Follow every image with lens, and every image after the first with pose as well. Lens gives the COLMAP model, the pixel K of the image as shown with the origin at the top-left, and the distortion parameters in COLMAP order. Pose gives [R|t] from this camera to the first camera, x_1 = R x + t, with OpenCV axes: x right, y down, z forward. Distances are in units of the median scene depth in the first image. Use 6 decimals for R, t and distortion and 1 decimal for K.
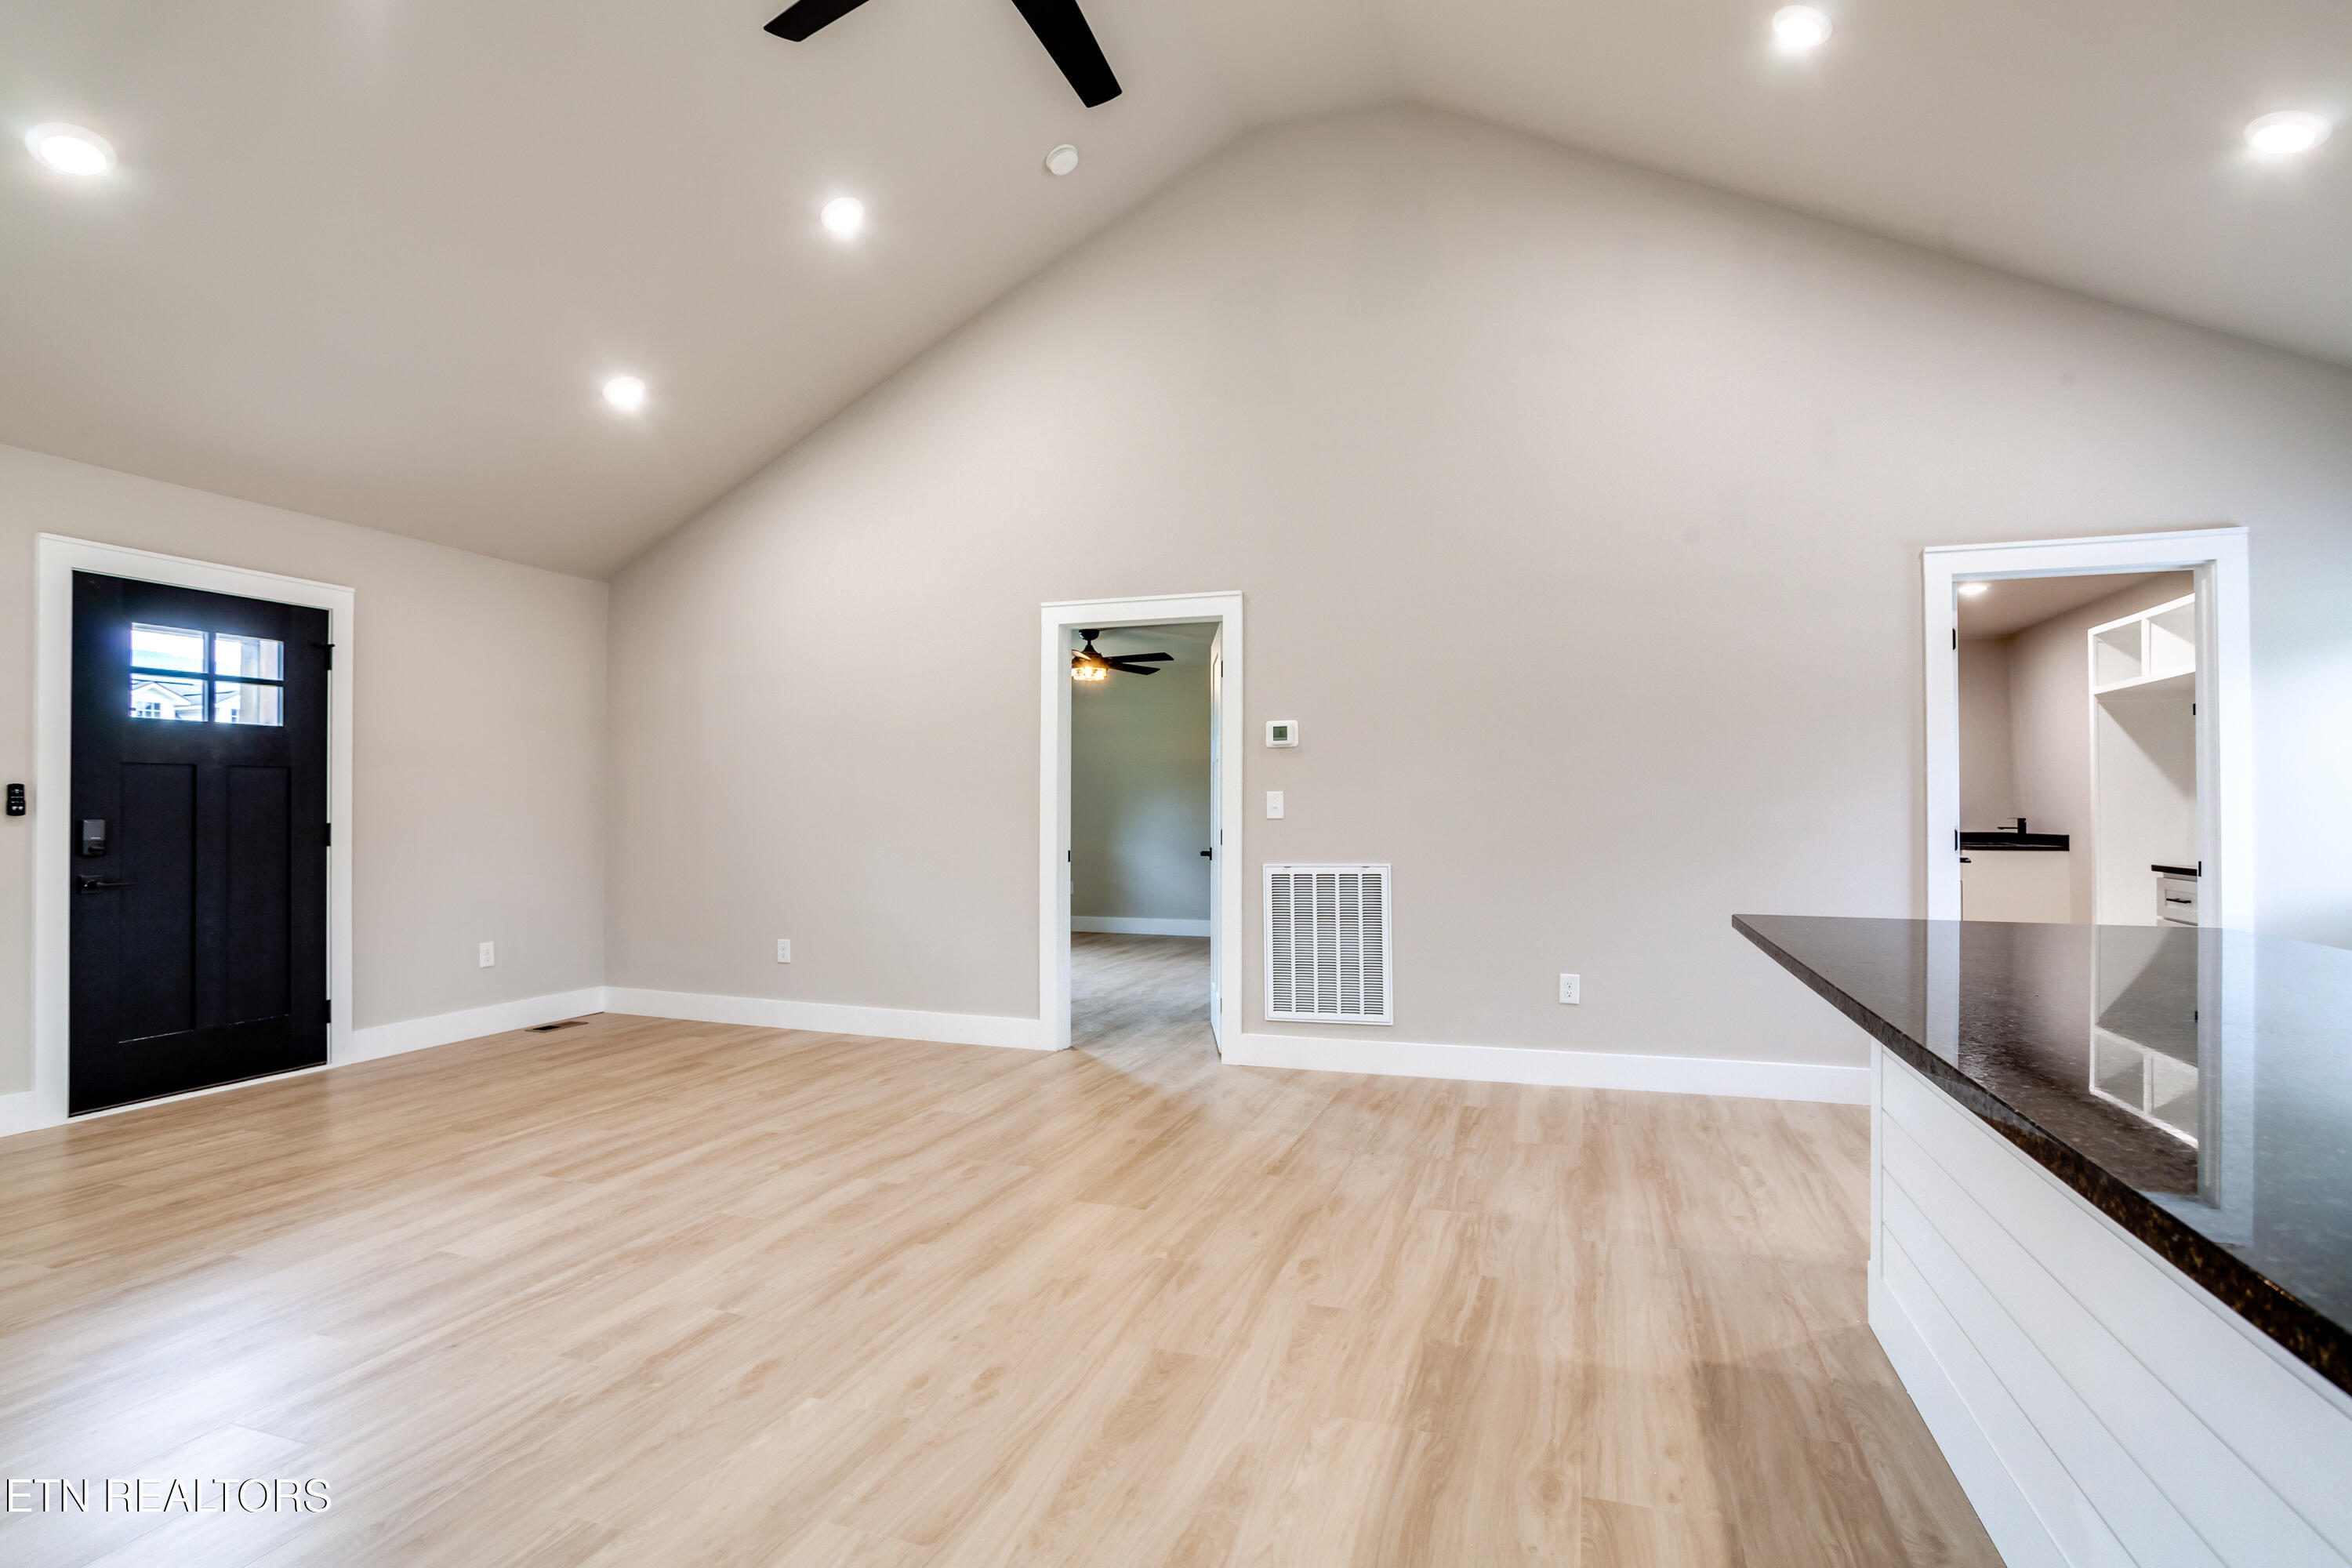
lens RADIAL K [[1204.2, 0, 1146.3], [0, 1204.2, 790.4], [0, 0, 1]] dist [-0.060999, 0.045077]
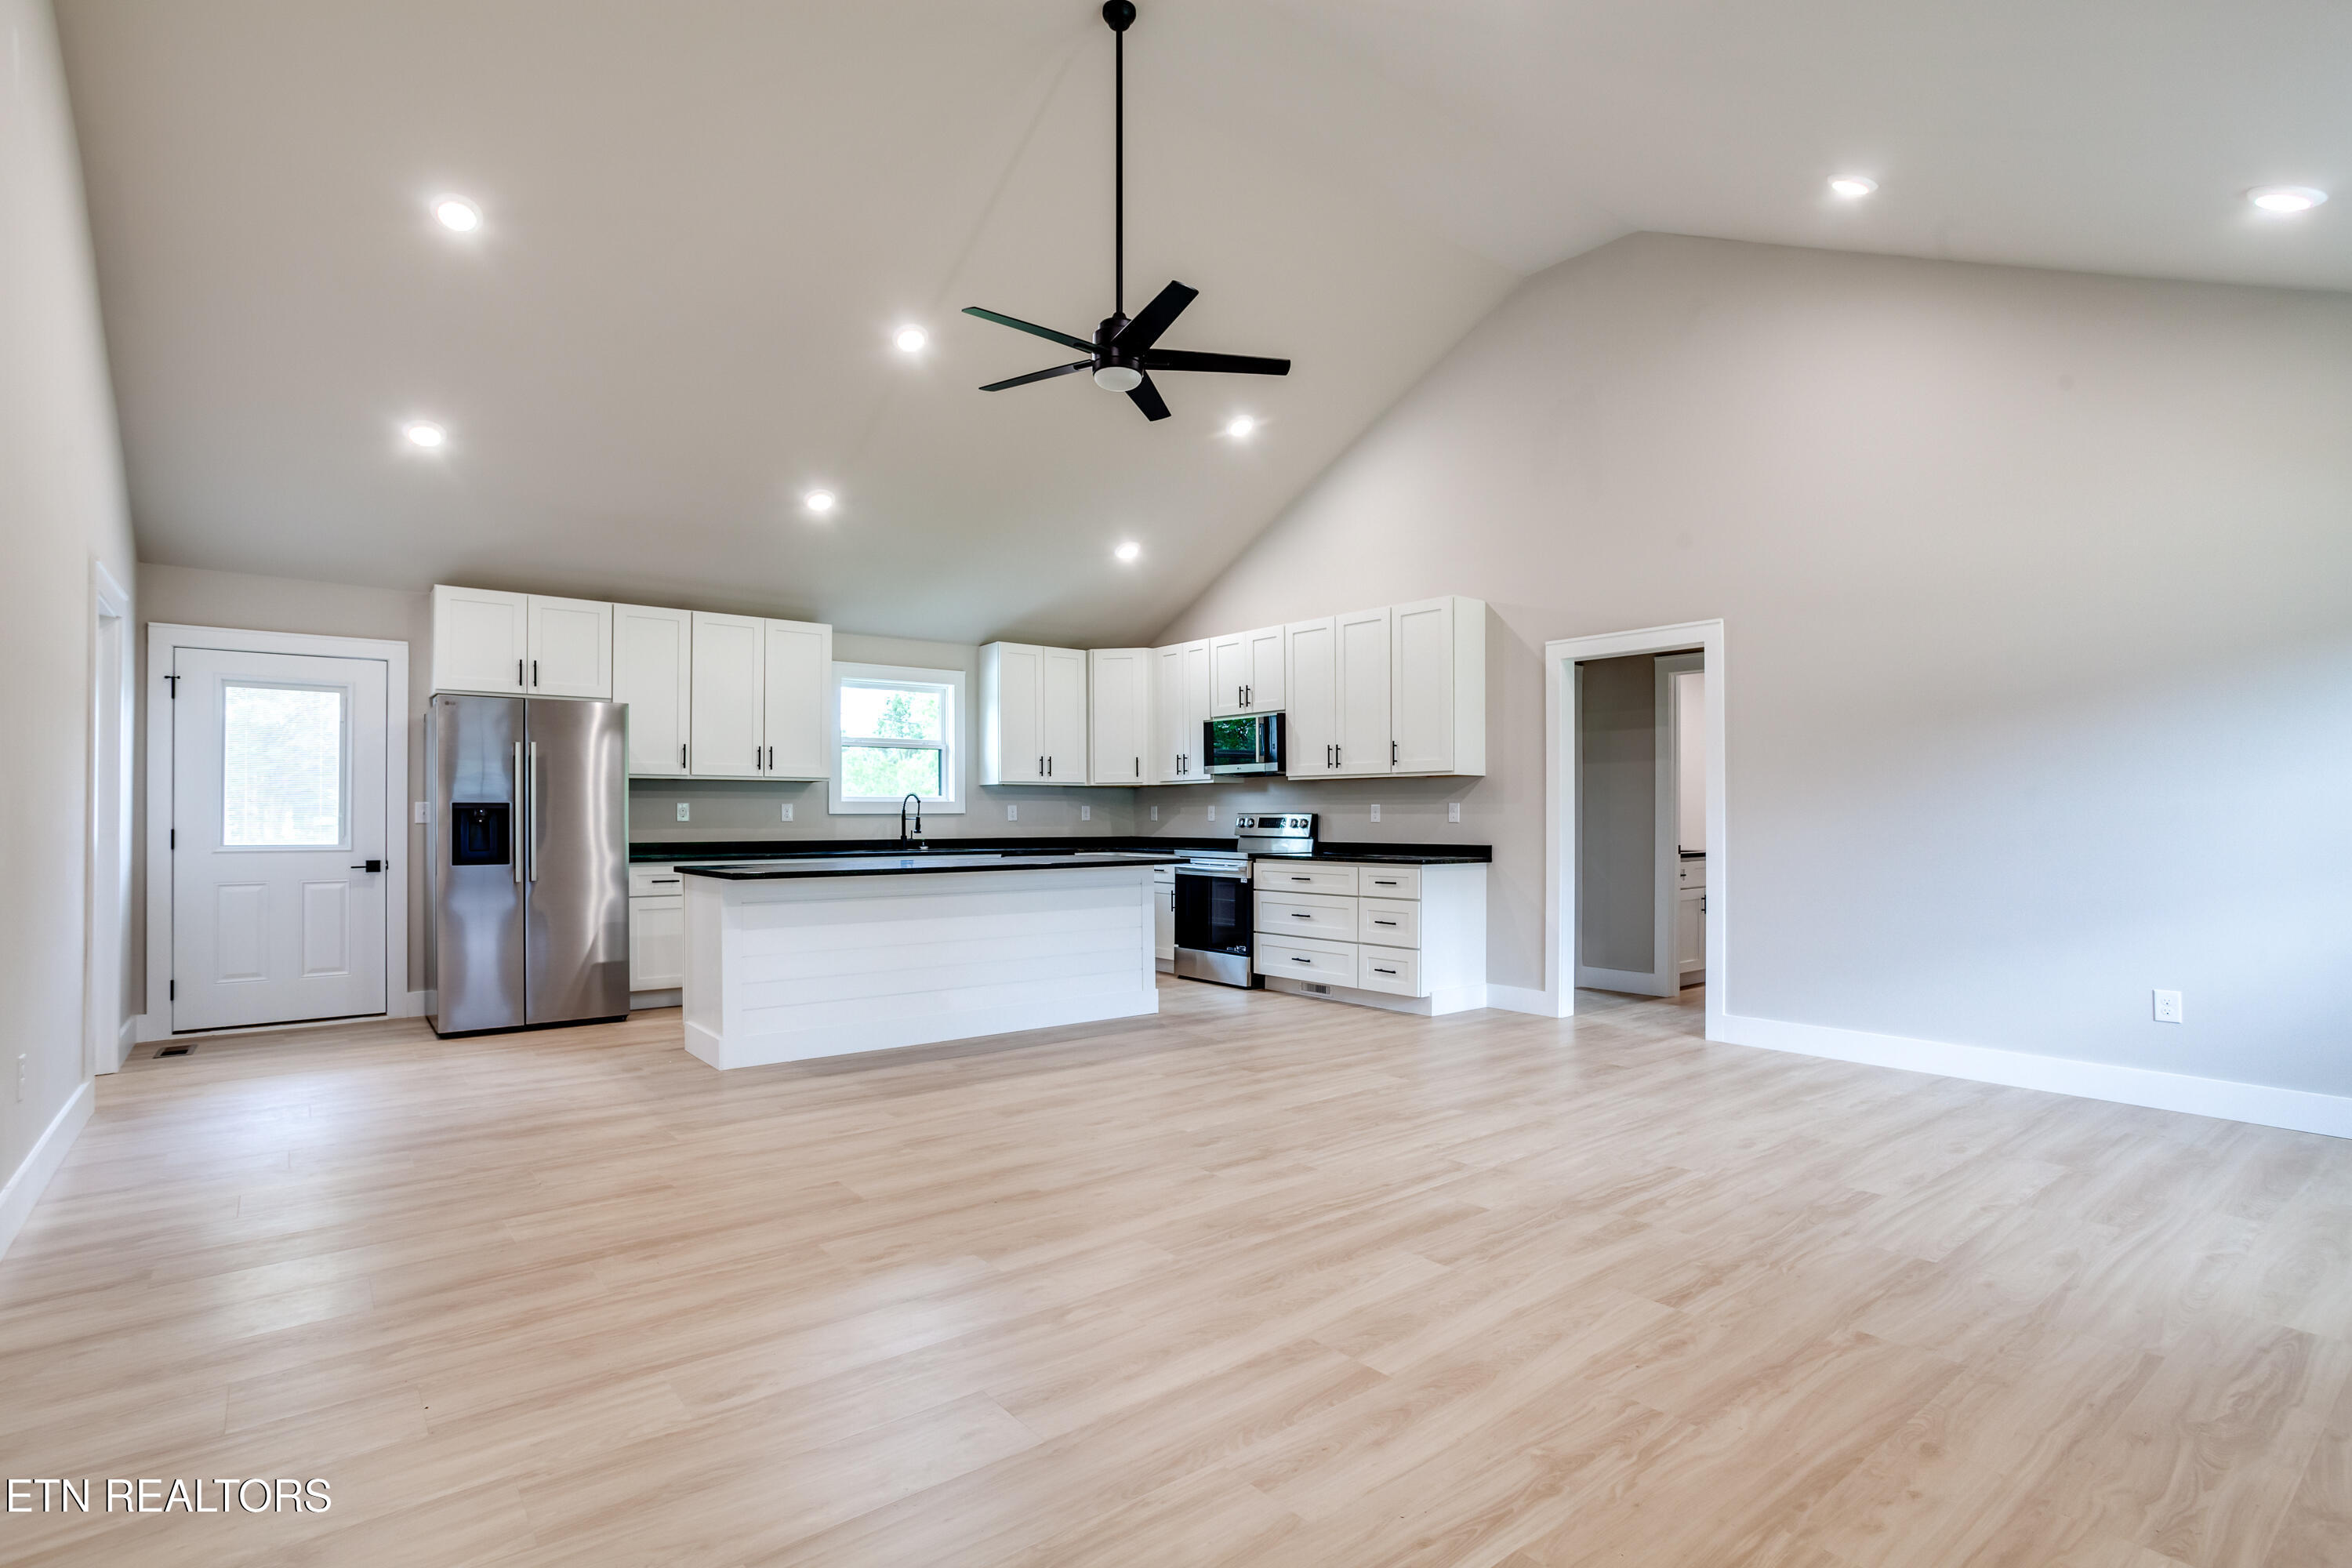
lens RADIAL K [[1170.1, 0, 1113.6], [0, 1170.1, 816.9], [0, 0, 1]] dist [-0.054351, 0.029945]
pose [[-0.844240, 0.001430, 0.535963, -0.611628], [-0.005834, 0.999913, -0.011857, 0.019100], [-0.535934, -0.013137, -0.844158, 1.368841]]
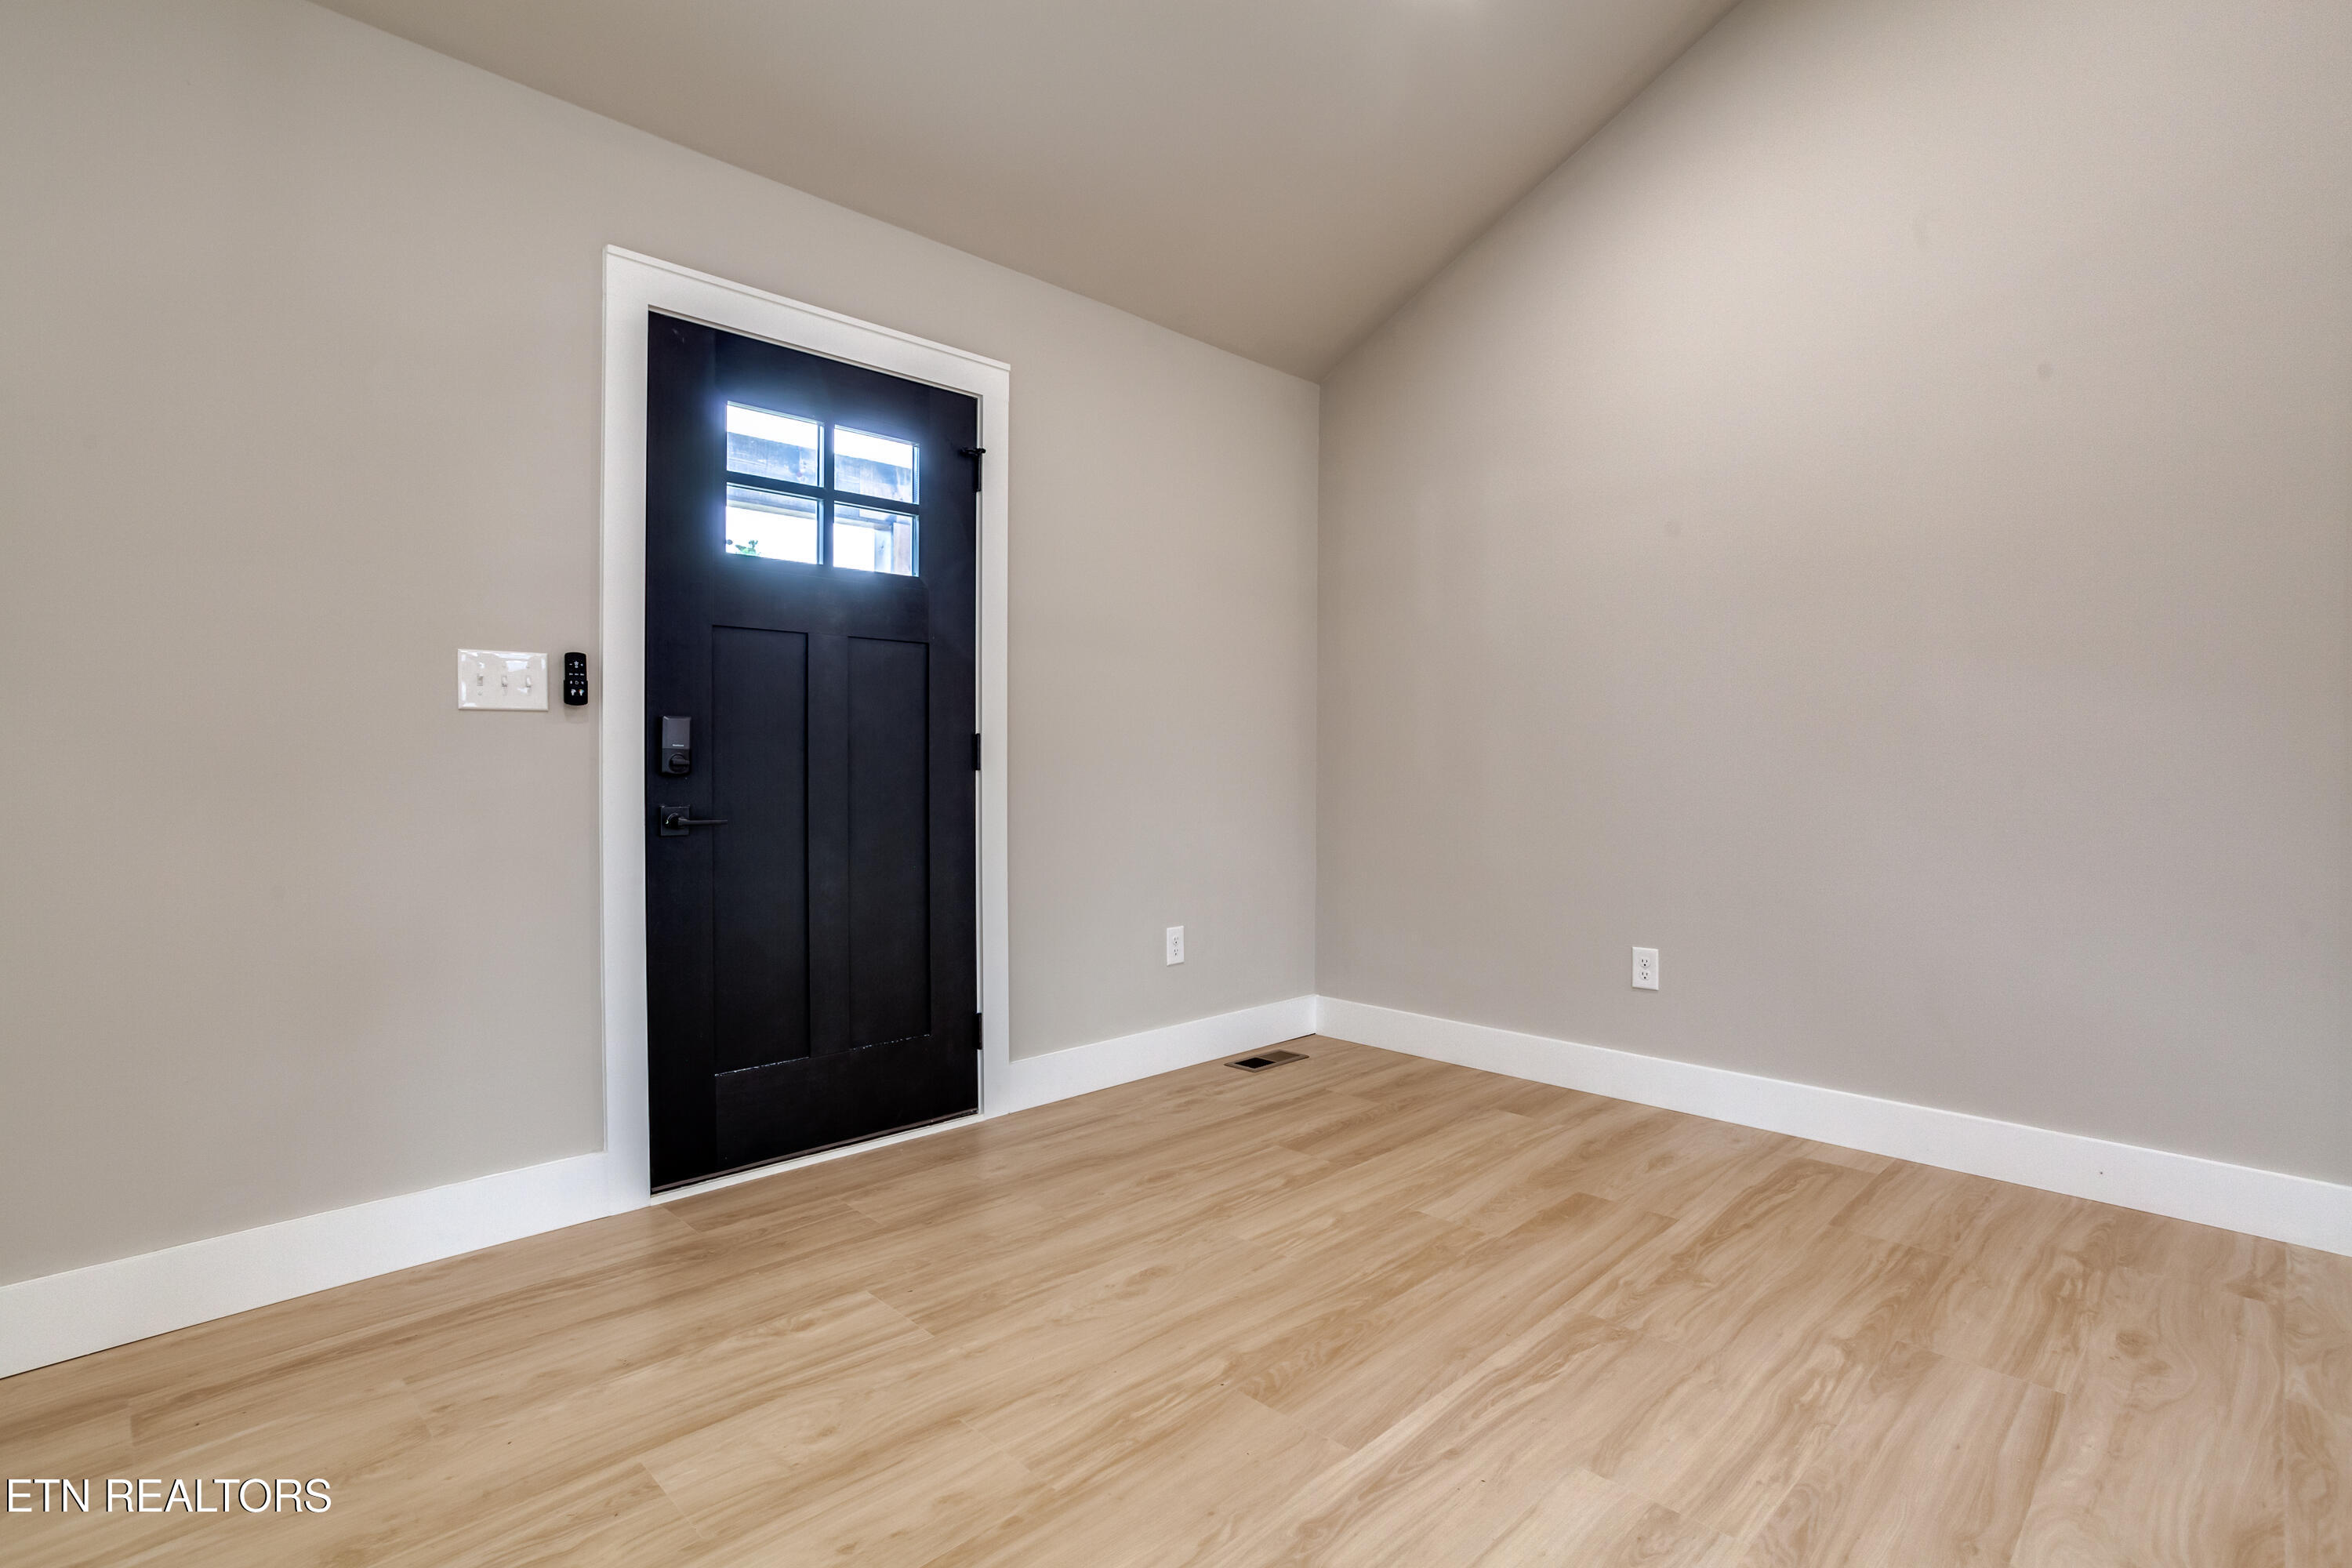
lens RADIAL K [[1157.1, 0, 1057.8], [0, 1157.1, 774.0], [0, 0, 1]] dist [-0.048422, 0.017823]
pose [[0.888354, 0.004929, -0.459133, -0.444742], [0.003791, 0.999830, 0.018070, 0.045559], [0.459144, -0.017793, 0.888184, 0.564555]]
